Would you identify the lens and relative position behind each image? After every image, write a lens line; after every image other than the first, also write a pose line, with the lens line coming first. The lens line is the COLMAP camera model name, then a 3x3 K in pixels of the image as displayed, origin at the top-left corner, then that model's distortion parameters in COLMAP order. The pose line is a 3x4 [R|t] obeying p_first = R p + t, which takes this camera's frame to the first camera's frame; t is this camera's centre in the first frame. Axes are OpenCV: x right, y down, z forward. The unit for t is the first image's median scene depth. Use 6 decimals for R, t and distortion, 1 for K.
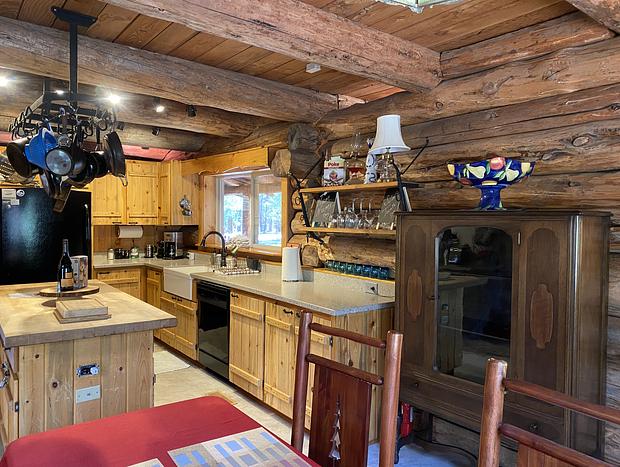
lens RADIAL K [[475.6, 0, 310.0], [0, 475.6, 233.5], [0, 0, 1]] dist [0.116783, -0.177833]
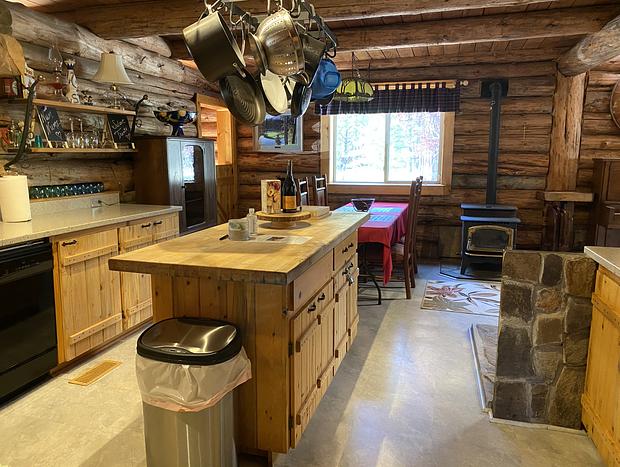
lens RADIAL K [[475.6, 0, 310.0], [0, 475.6, 233.5], [0, 0, 1]] dist [0.116783, -0.177833]
pose [[-0.609037, -0.140558, 0.780588, -1.022066], [0.018374, 0.981407, 0.191054, -0.019584], [-0.792929, 0.130702, -0.595130, 1.221515]]
